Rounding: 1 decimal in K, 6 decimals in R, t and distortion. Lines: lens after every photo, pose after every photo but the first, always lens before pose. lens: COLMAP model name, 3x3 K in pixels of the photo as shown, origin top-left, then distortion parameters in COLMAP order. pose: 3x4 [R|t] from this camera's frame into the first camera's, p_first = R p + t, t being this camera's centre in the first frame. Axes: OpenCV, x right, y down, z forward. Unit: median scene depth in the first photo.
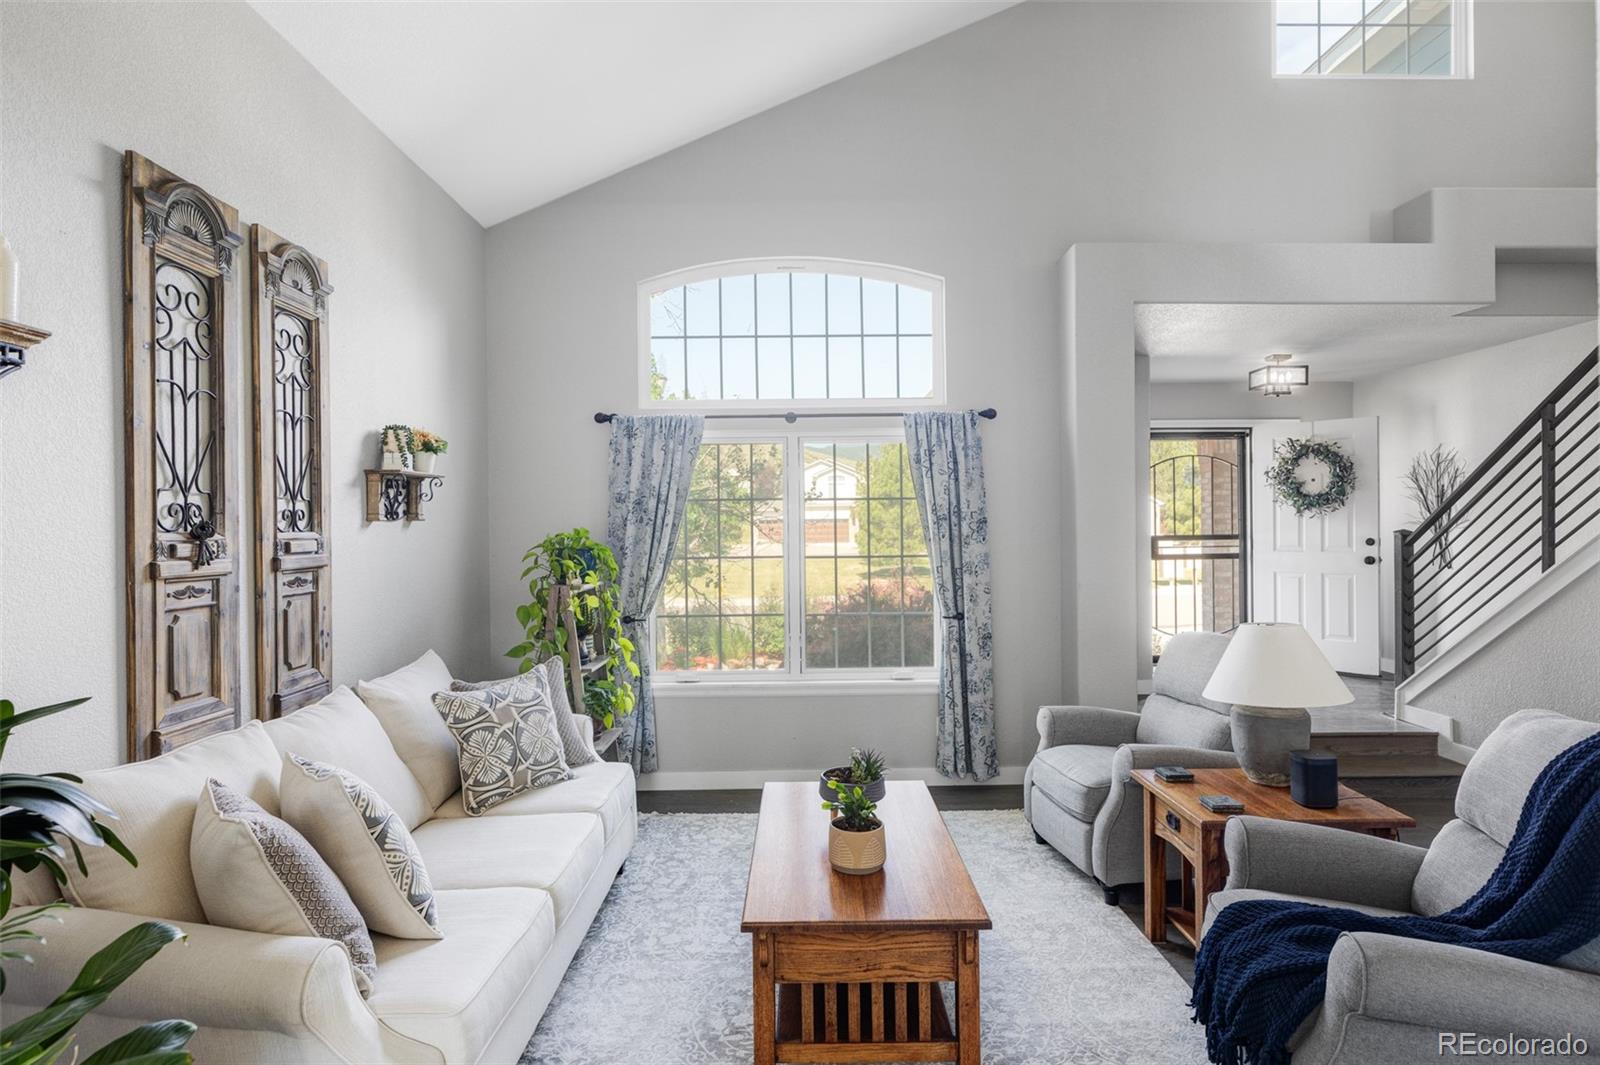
lens RADIAL K [[856.8, 0, 800.0], [0, 856.8, 532.5], [0, 0, 1]] dist [-0.001908, -0.000205]
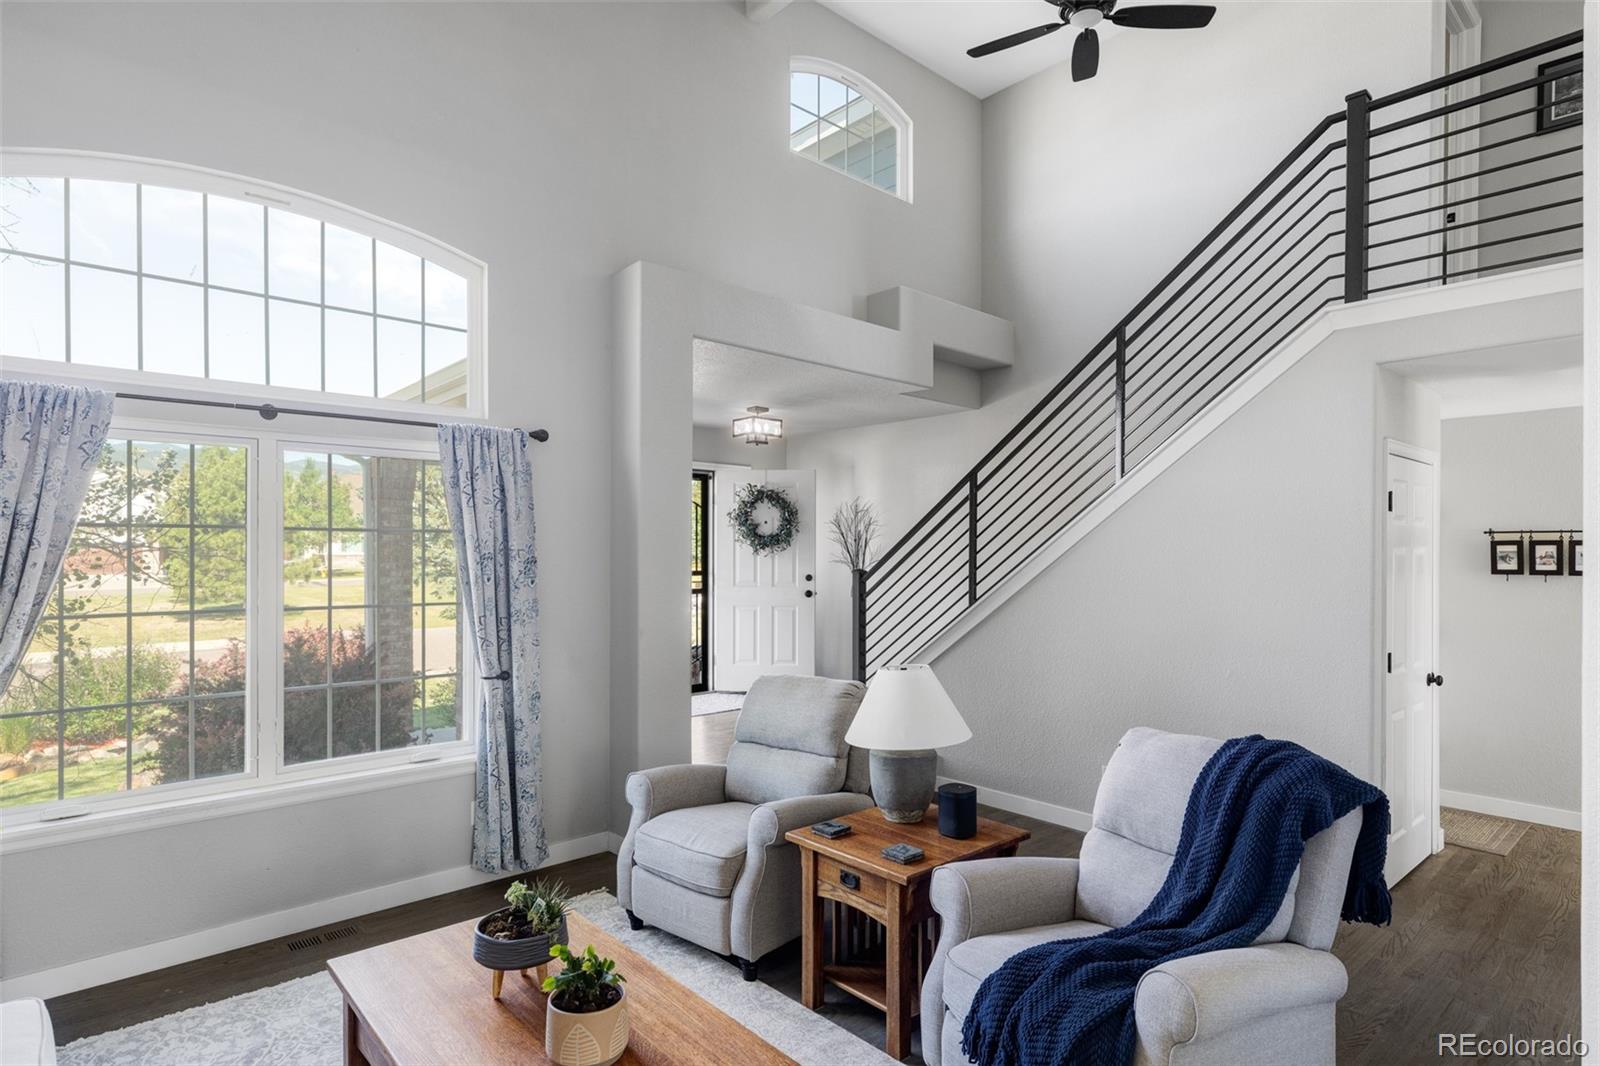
lens RADIAL K [[861.9, 0, 804.8], [0, 861.9, 554.4], [0, 0, 1]] dist [0.002286, 0.000732]
pose [[0.746501, 0.010483, 0.665302, -0.154615], [-0.005833, 0.999941, -0.009212, -0.013571], [-0.665359, 0.002996, 0.746518, 0.184070]]
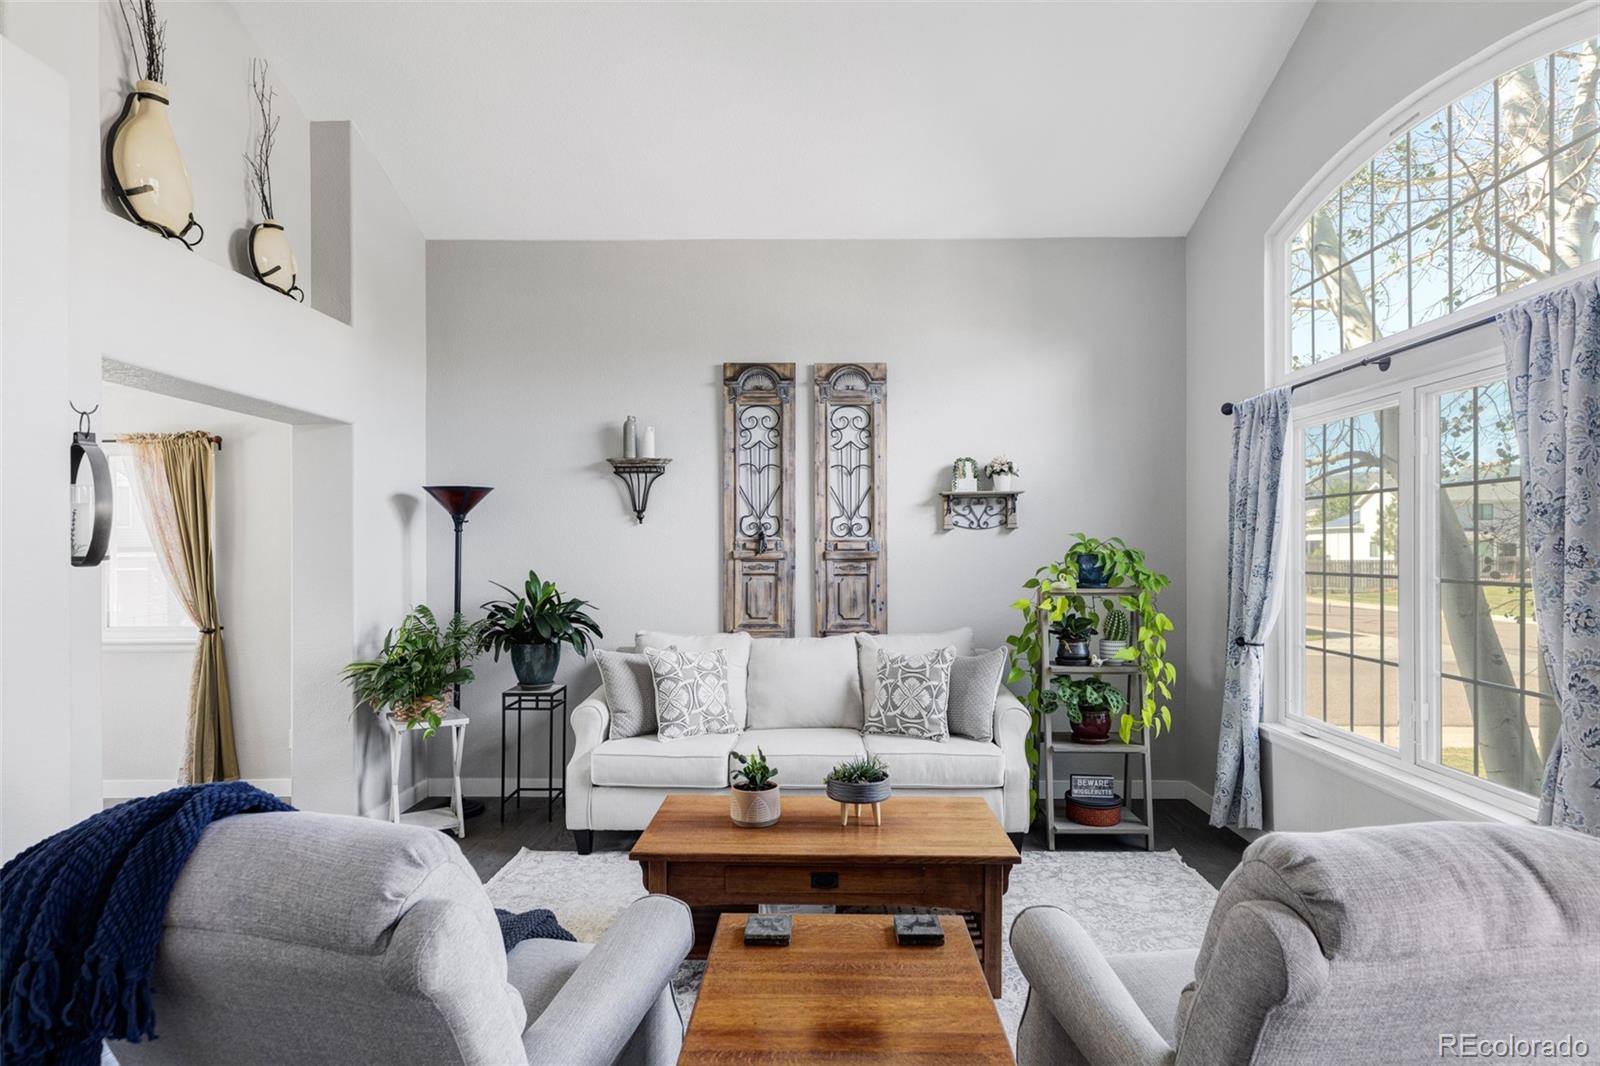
lens RADIAL K [[861.9, 0, 804.8], [0, 861.9, 554.4], [0, 0, 1]] dist [0.002286, 0.000732]
pose [[-0.025795, 0.015352, -0.999549, 0.668938], [-0.006228, 0.999860, 0.015517, 0.004489], [0.999648, 0.006625, -0.025696, 0.591426]]
